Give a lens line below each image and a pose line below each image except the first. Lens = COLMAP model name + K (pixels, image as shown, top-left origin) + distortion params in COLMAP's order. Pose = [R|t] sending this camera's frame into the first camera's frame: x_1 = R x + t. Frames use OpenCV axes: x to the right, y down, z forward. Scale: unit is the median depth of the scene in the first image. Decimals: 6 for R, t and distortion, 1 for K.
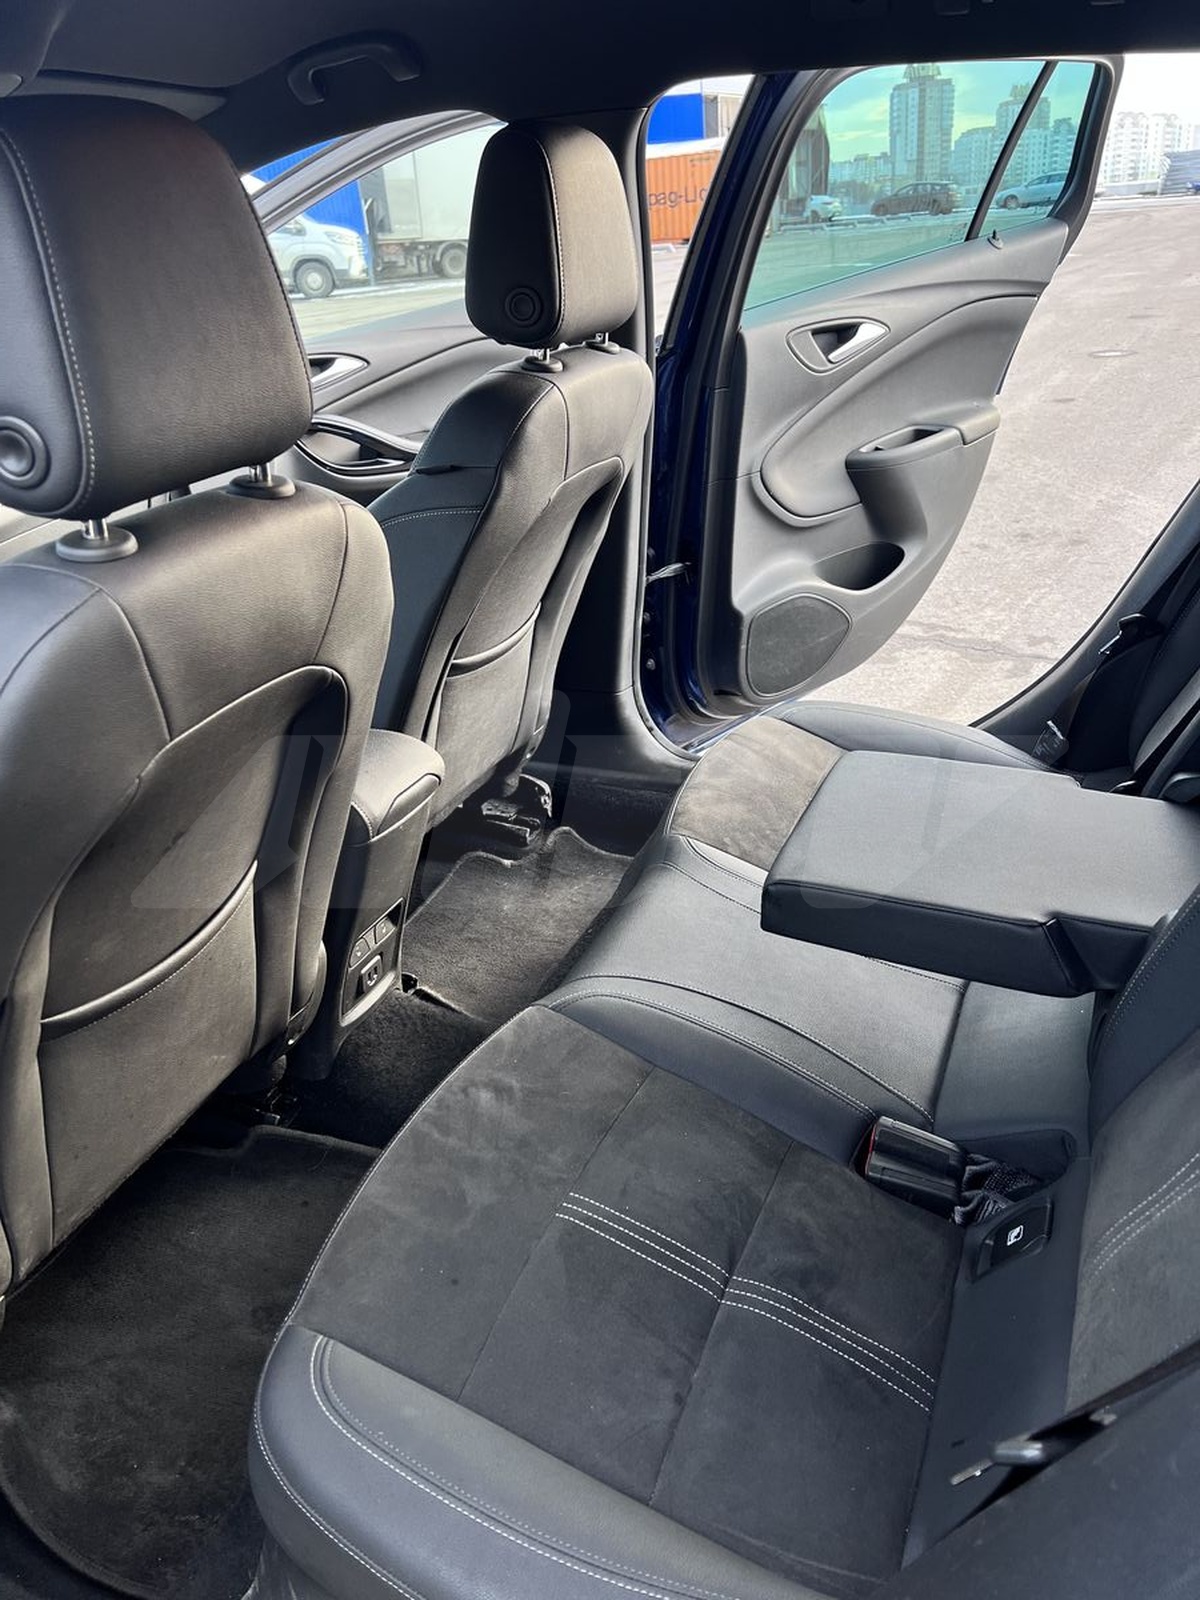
lens RADIAL K [[1199.0, 0, 600.0], [0, 1199.0, 800.0], [0, 0, 1]] dist [0.015309, -0.004088]
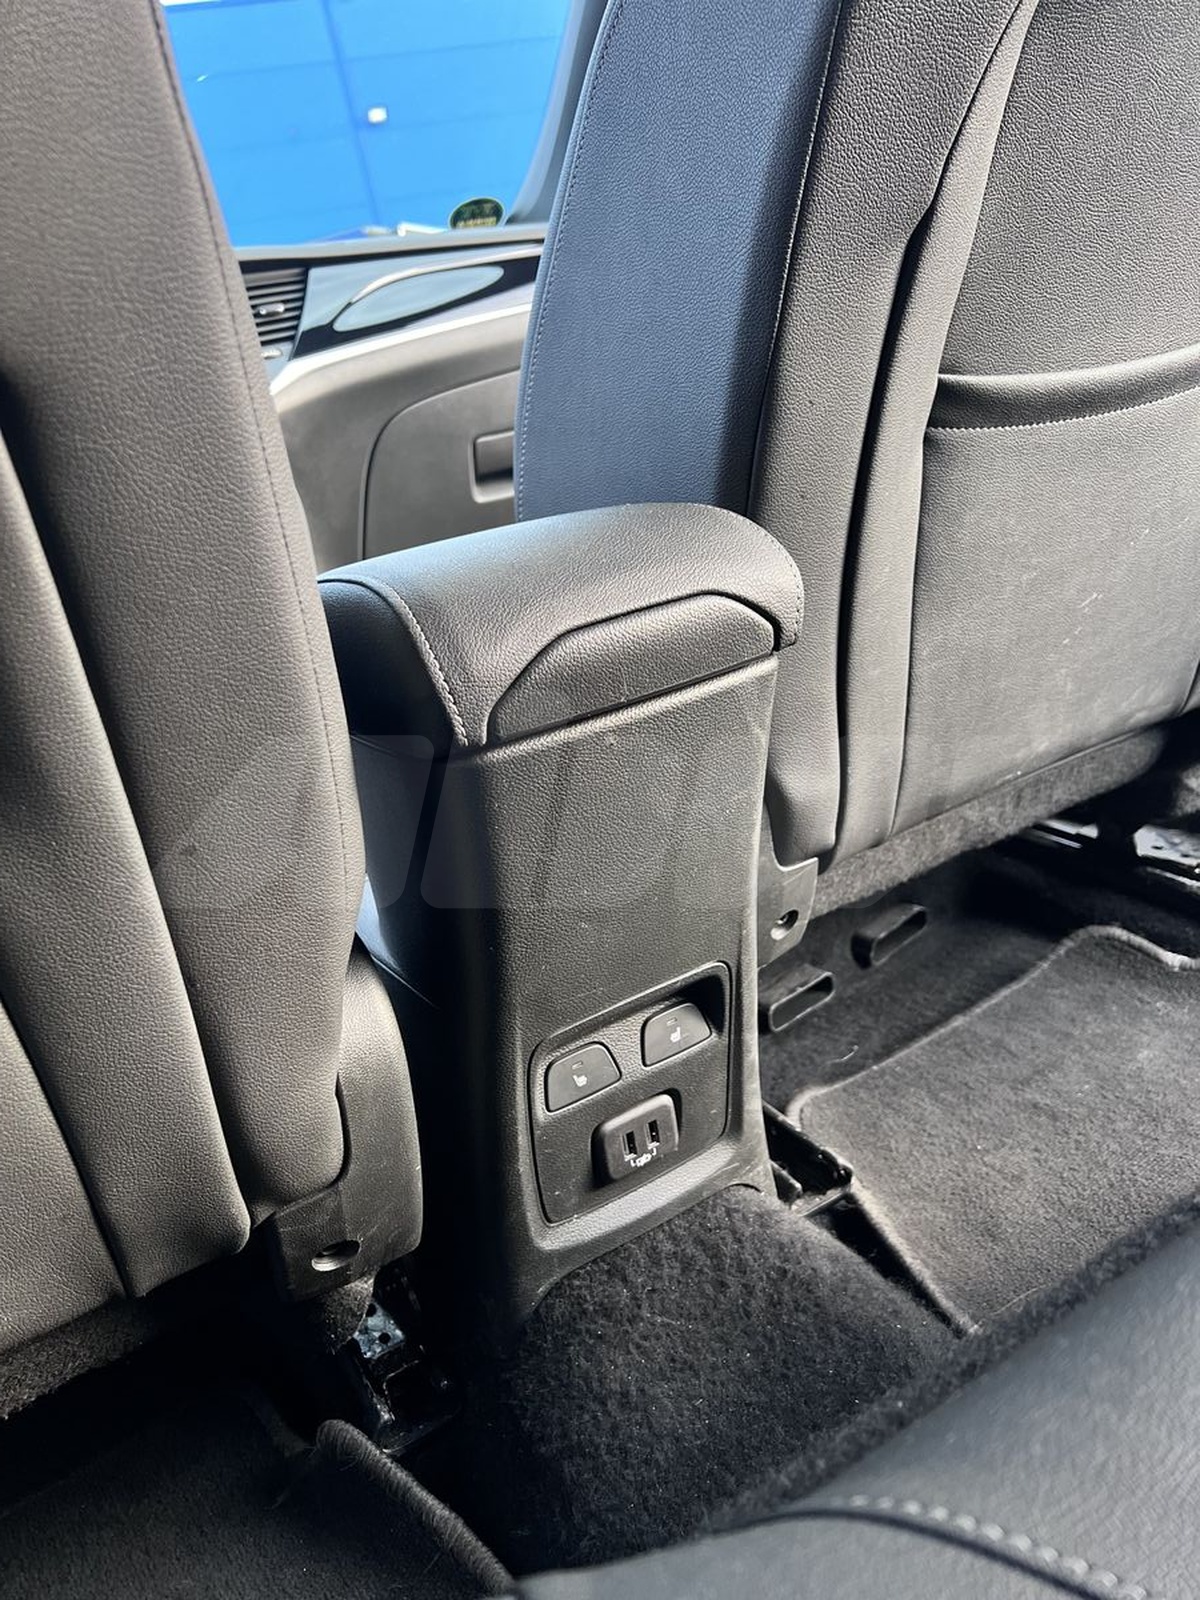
lens RADIAL K [[1199.0, 0, 600.0], [0, 1199.0, 800.0], [0, 0, 1]] dist [0.015309, -0.004088]
pose [[0.785971, 0.083455, -0.612605, 0.032994], [-0.130828, 0.990860, -0.032868, 0.041793], [0.604262, 0.105980, 0.789706, 0.583541]]
